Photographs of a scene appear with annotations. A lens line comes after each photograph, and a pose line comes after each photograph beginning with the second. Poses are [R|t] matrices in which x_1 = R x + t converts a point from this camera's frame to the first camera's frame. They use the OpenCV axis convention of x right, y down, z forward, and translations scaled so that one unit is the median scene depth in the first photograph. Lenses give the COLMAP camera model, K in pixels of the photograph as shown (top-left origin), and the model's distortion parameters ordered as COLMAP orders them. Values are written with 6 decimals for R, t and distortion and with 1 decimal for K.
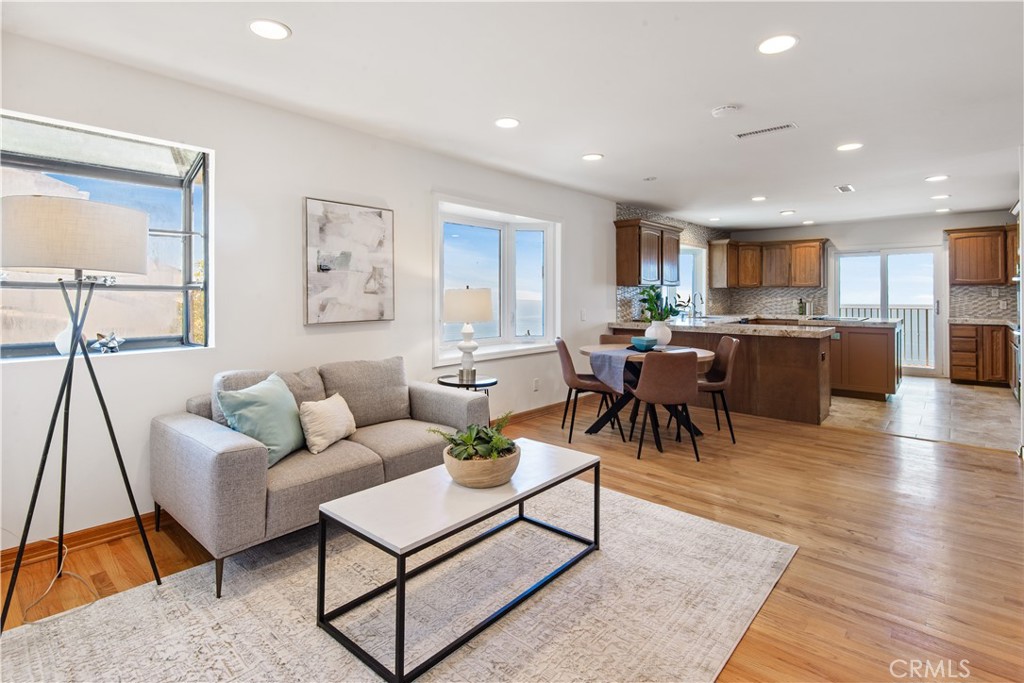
lens RADIAL K [[507.8, 0, 490.8], [0, 507.8, 301.4], [0, 0, 1]] dist [-0.001044, -0.011902]
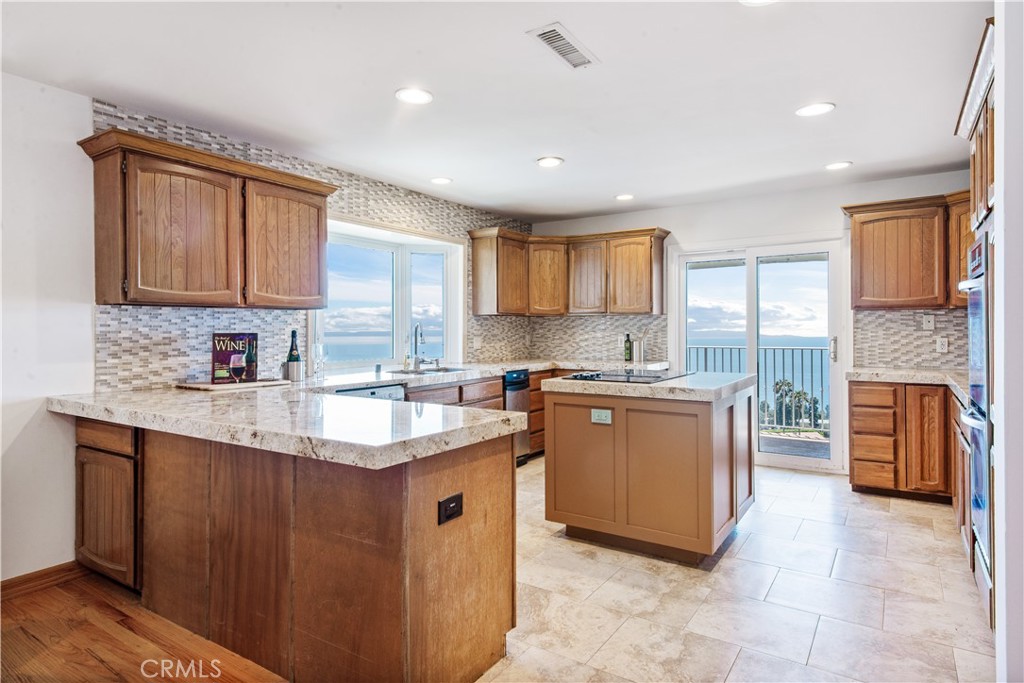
lens RADIAL K [[580.5, 0, 512.0], [0, 580.5, 341.5], [0, 0, 1]] dist [0.054331, -0.043774]
pose [[0.987015, -0.004369, 0.160568, 0.464303], [0.002910, 0.999952, 0.009322, -0.004182], [-0.160601, -0.008733, 0.986981, 0.446875]]
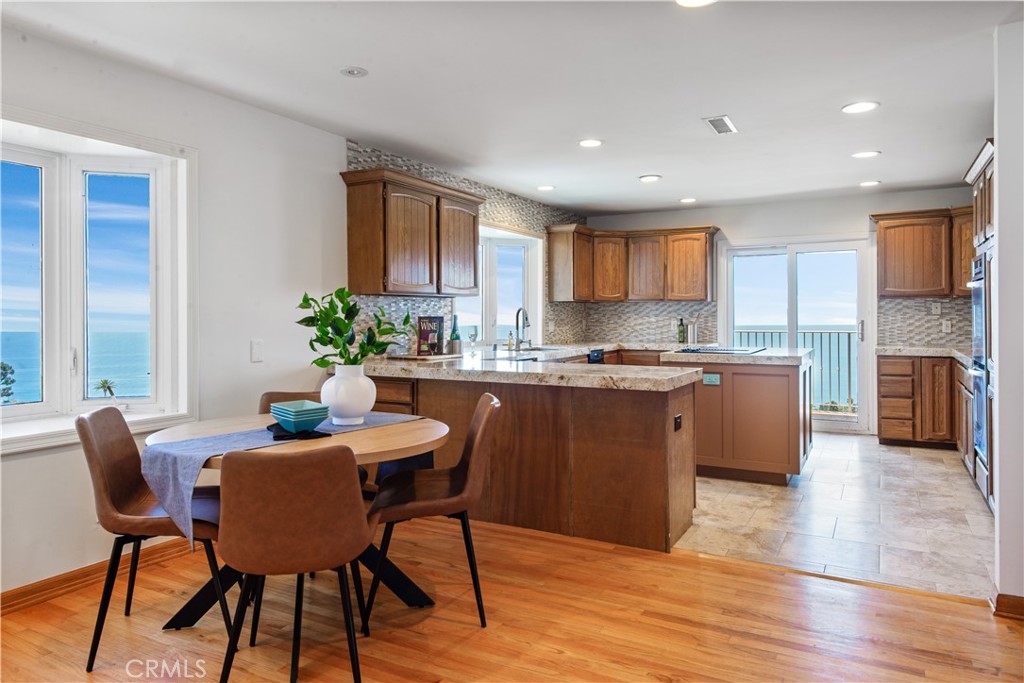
lens RADIAL K [[685.8, 0, 507.8], [0, 685.8, 331.4], [0, 0, 1]] dist [0.057662, -0.067111]
pose [[0.968945, -0.006540, 0.247191, 0.214749], [0.003843, 0.999928, 0.011392, 0.000491], [-0.247248, -0.010088, 0.968900, 0.235902]]
